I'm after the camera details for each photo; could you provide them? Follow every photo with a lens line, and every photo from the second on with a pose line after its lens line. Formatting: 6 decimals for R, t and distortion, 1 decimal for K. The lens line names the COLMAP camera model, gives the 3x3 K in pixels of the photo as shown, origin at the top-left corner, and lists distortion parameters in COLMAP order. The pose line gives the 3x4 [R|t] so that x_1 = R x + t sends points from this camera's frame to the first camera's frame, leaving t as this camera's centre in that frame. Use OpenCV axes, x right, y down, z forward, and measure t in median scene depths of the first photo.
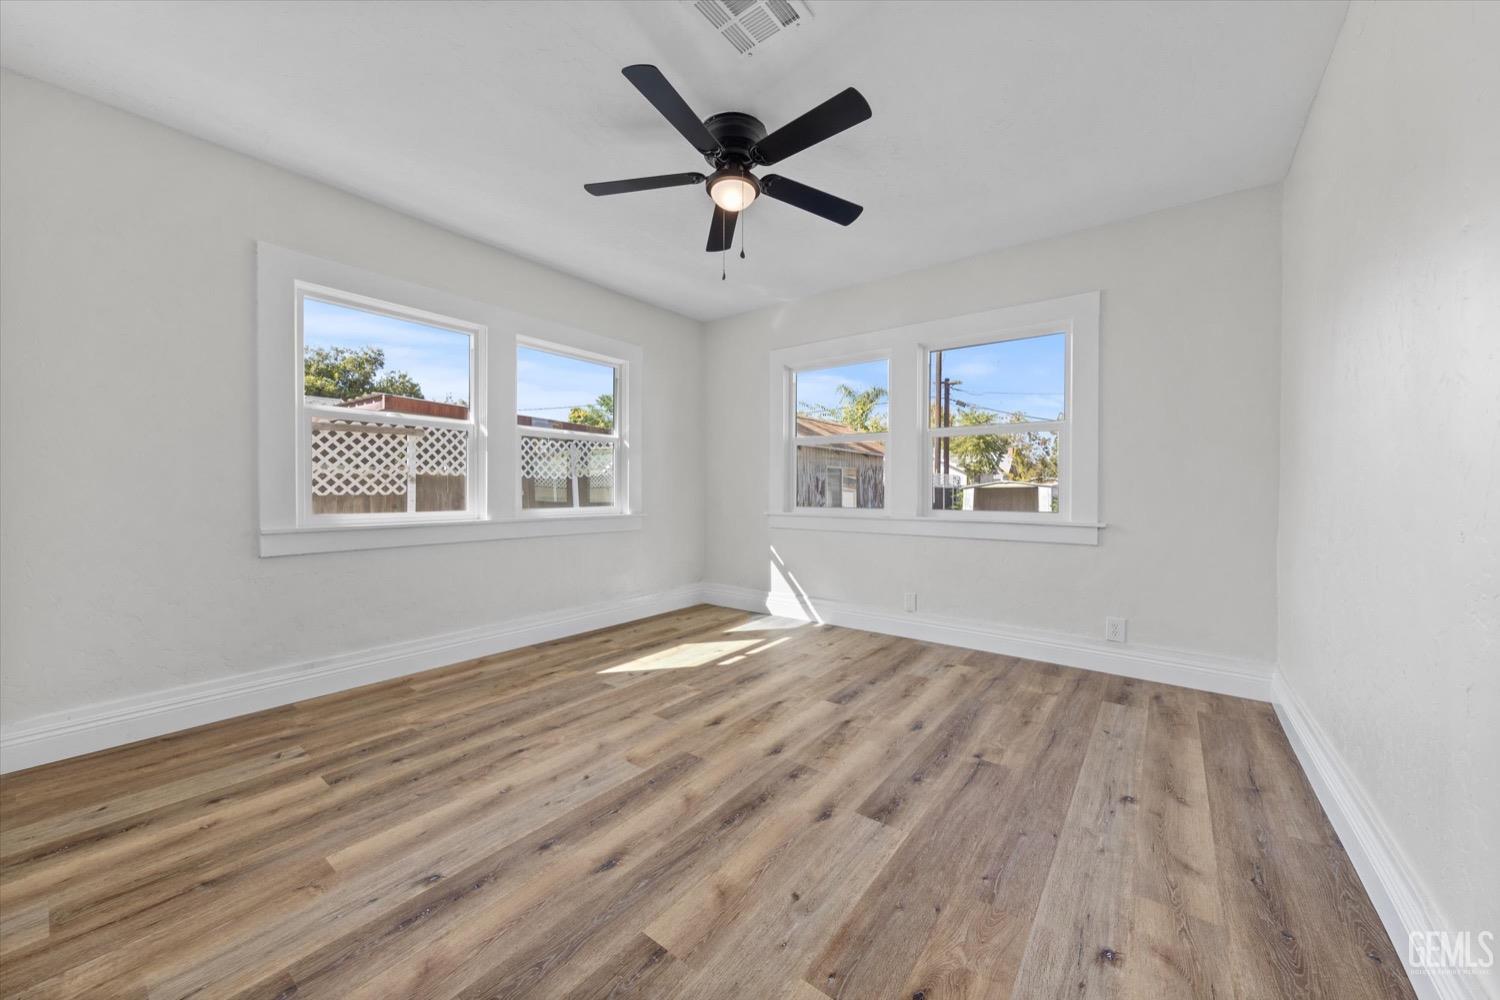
lens RADIAL K [[547.3, 0, 751.9], [0, 547.3, 486.8], [0, 0, 1]] dist [0.004192, -0.000054]
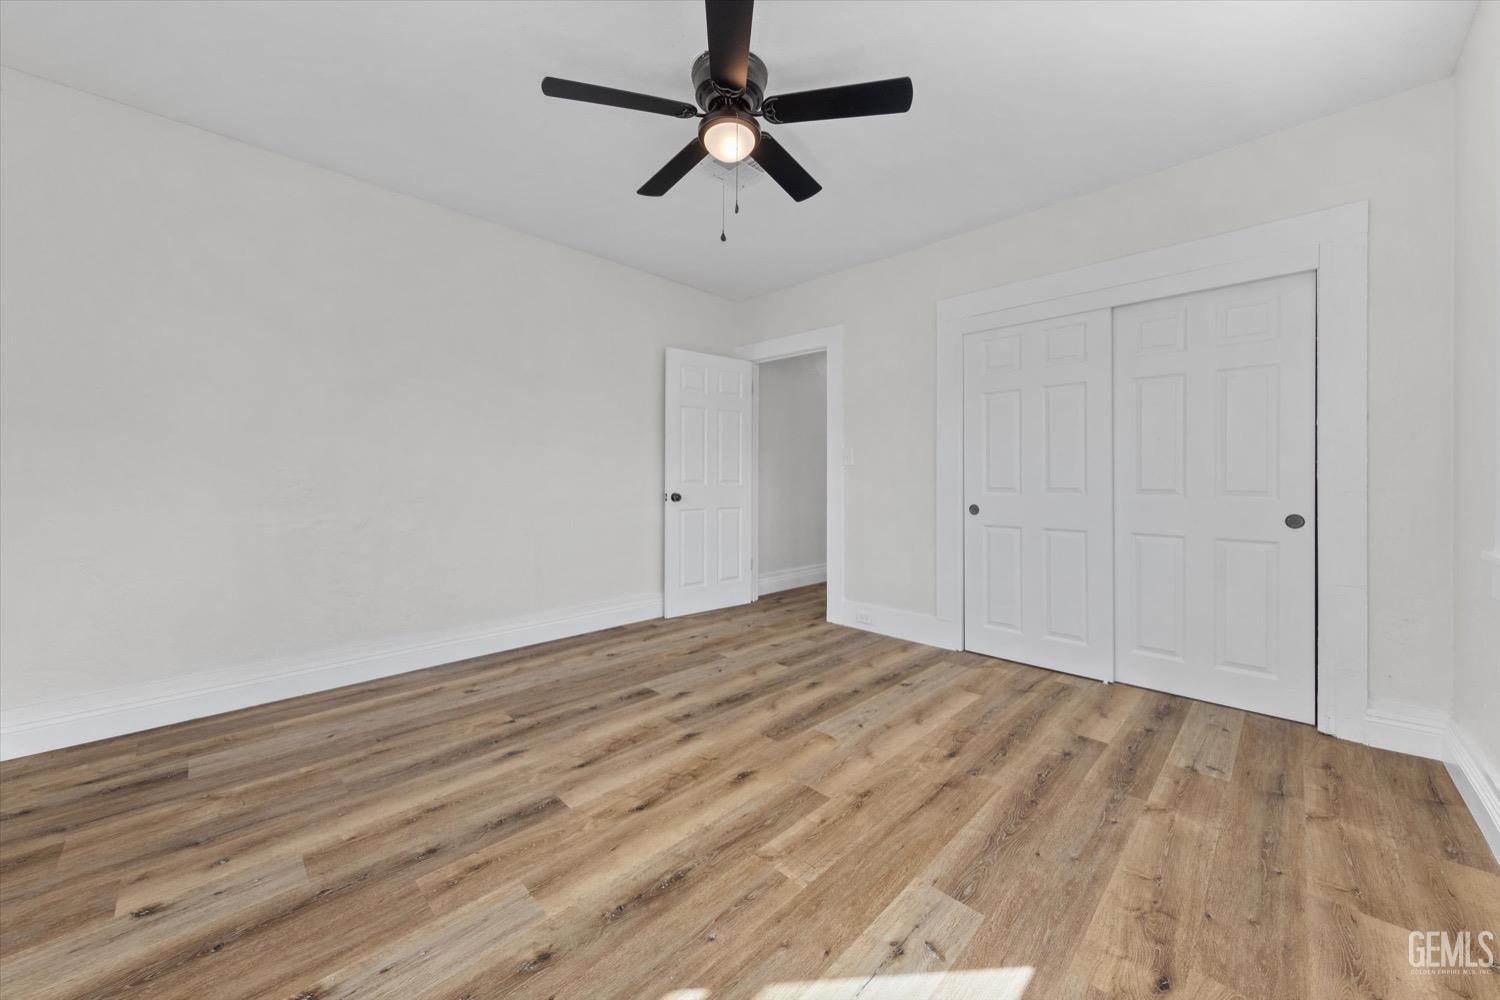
lens RADIAL K [[547.3, 0, 751.9], [0, 547.3, 486.8], [0, 0, 1]] dist [0.004192, -0.000054]
pose [[-0.992437, -0.008669, 0.122445, -0.187668], [-0.007422, 0.999916, 0.010641, 0.007132], [-0.122527, 0.009652, -0.992418, 1.950320]]
